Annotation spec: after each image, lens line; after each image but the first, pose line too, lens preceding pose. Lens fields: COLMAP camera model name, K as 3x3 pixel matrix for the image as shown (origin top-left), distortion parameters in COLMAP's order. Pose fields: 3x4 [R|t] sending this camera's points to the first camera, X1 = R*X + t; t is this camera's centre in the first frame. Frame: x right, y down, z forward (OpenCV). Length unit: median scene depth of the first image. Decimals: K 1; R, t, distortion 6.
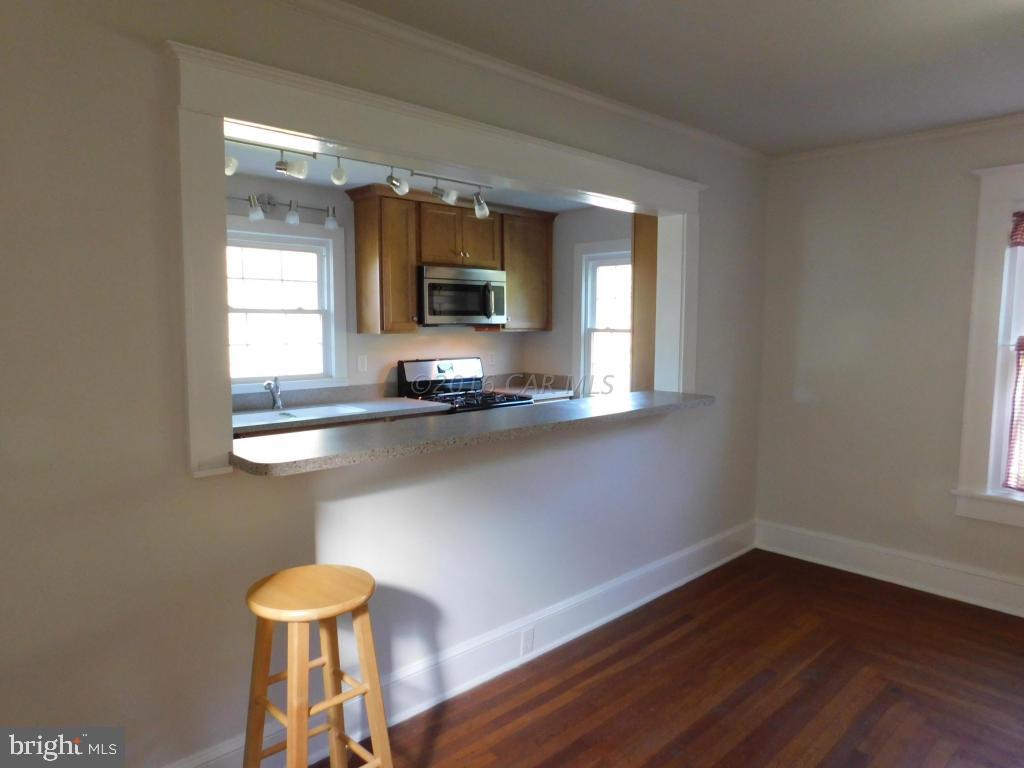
lens RADIAL K [[681.2, 0, 509.1], [0, 681.2, 386.1], [0, 0, 1]] dist [-0.071933, 0.061940]
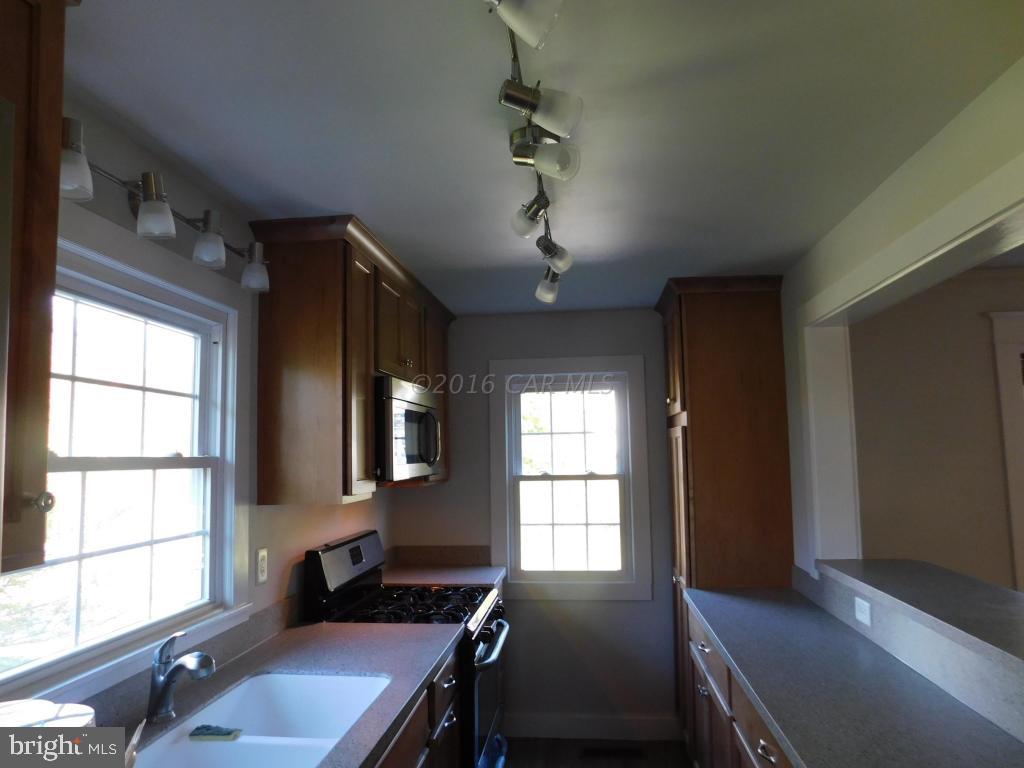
lens RADIAL K [[681.2, 0, 509.1], [0, 681.2, 386.1], [0, 0, 1]] dist [-0.071933, 0.061940]
pose [[0.768131, 0.045602, 0.638667, -0.465230], [0.080638, 0.982629, -0.167146, -0.076549], [-0.635195, 0.179891, 0.751110, 0.588050]]
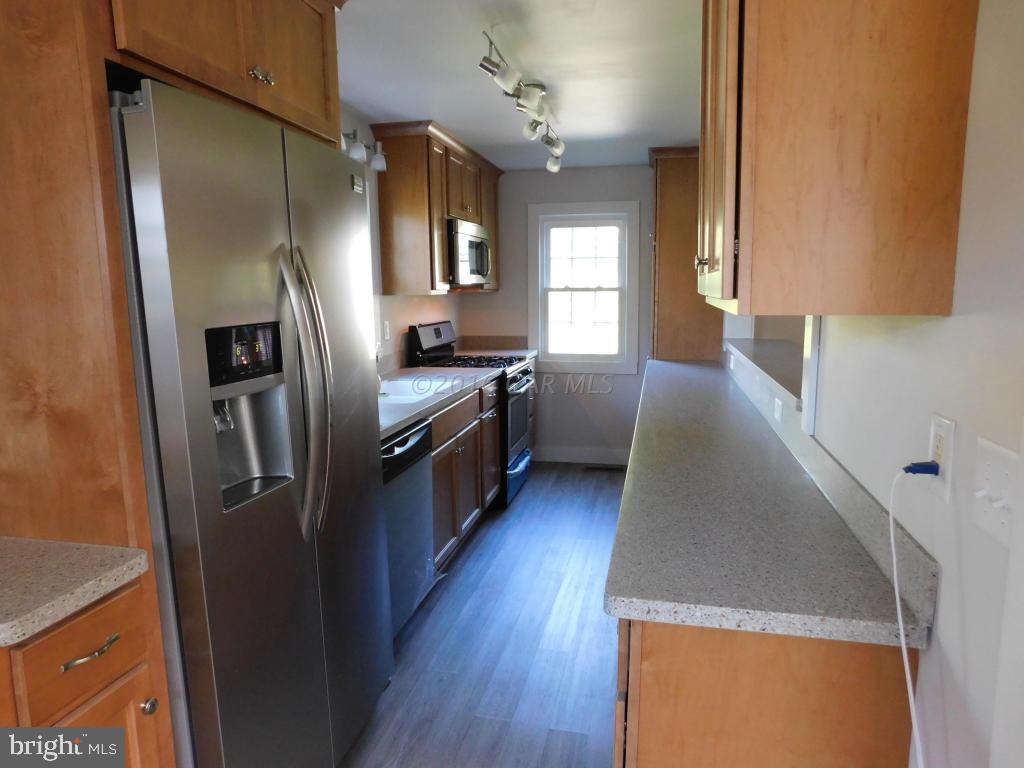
lens RADIAL K [[681.2, 0, 509.1], [0, 681.2, 386.1], [0, 0, 1]] dist [-0.071933, 0.061940]
pose [[0.829622, -0.091531, 0.550772, -0.668248], [0.065566, 0.995617, 0.066696, -0.012169], [-0.554462, -0.019220, 0.831987, 0.231332]]
